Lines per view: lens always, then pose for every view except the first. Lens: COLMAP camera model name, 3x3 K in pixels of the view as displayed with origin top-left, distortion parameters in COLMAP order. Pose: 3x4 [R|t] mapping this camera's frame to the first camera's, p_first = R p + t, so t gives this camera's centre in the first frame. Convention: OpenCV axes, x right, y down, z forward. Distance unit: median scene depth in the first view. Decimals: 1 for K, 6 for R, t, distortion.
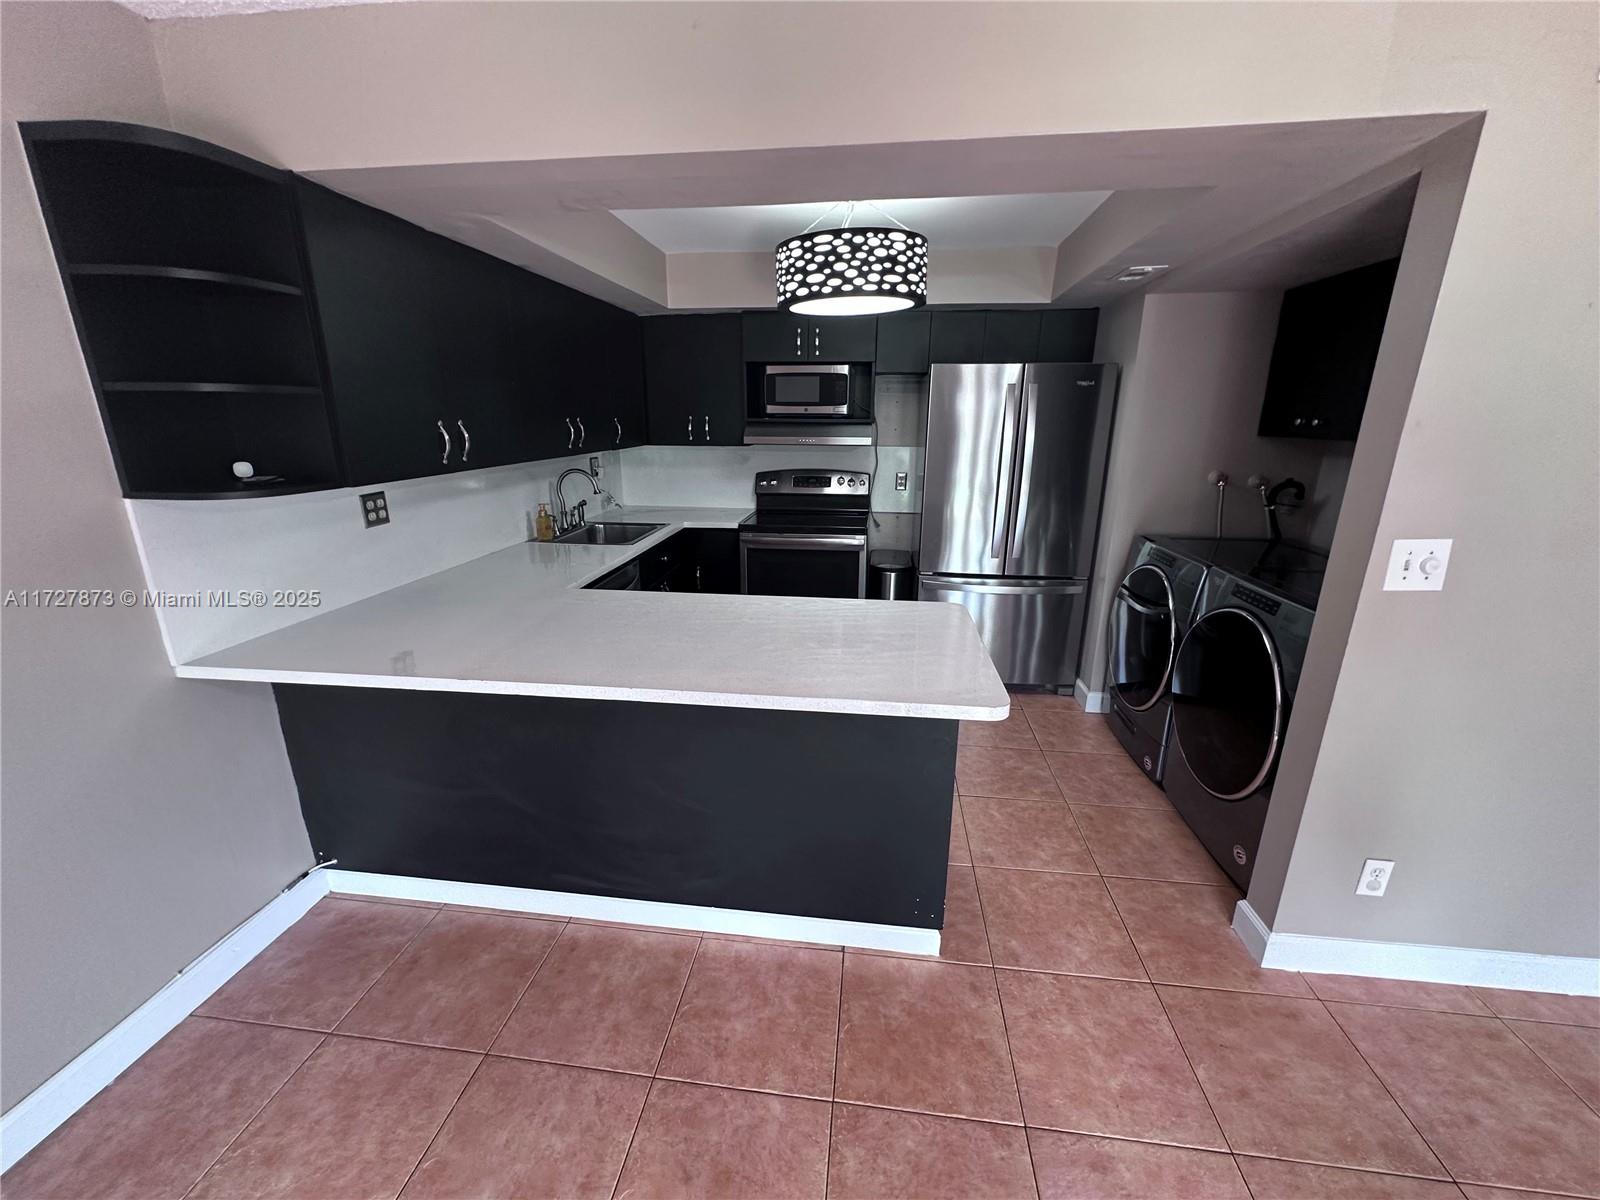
lens RADIAL K [[642.9, 0, 798.8], [0, 642.9, 598.9], [0, 0, 1]] dist [0.002814, 0.000035]
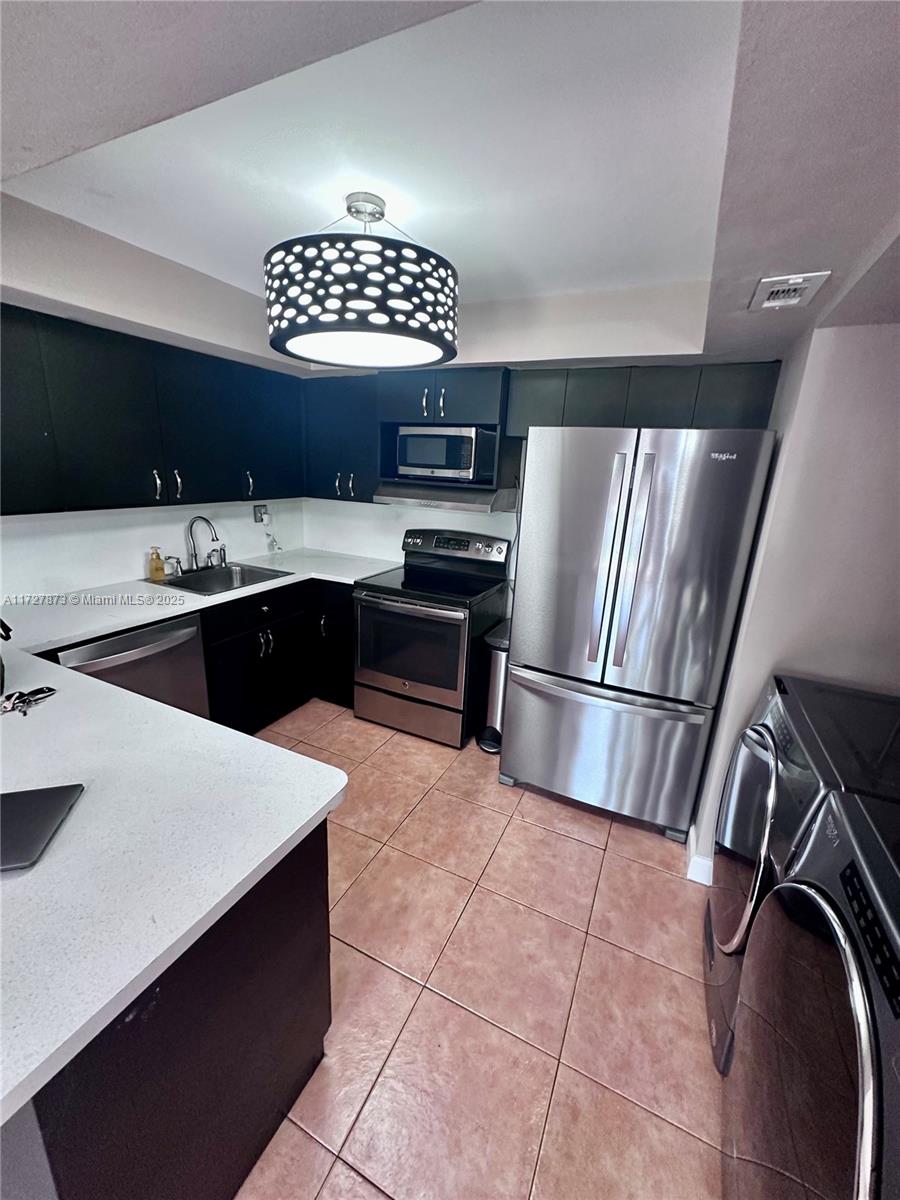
lens RADIAL K [[482.2, 0, 449.5], [0, 482.2, 598.5], [0, 0, 1]] dist [0.002814, 0.000035]
pose [[0.946630, 0.125728, -0.296791, 0.402923], [-0.130394, 0.991454, 0.004107, -0.162031], [0.294771, 0.034812, 0.954934, 0.461714]]
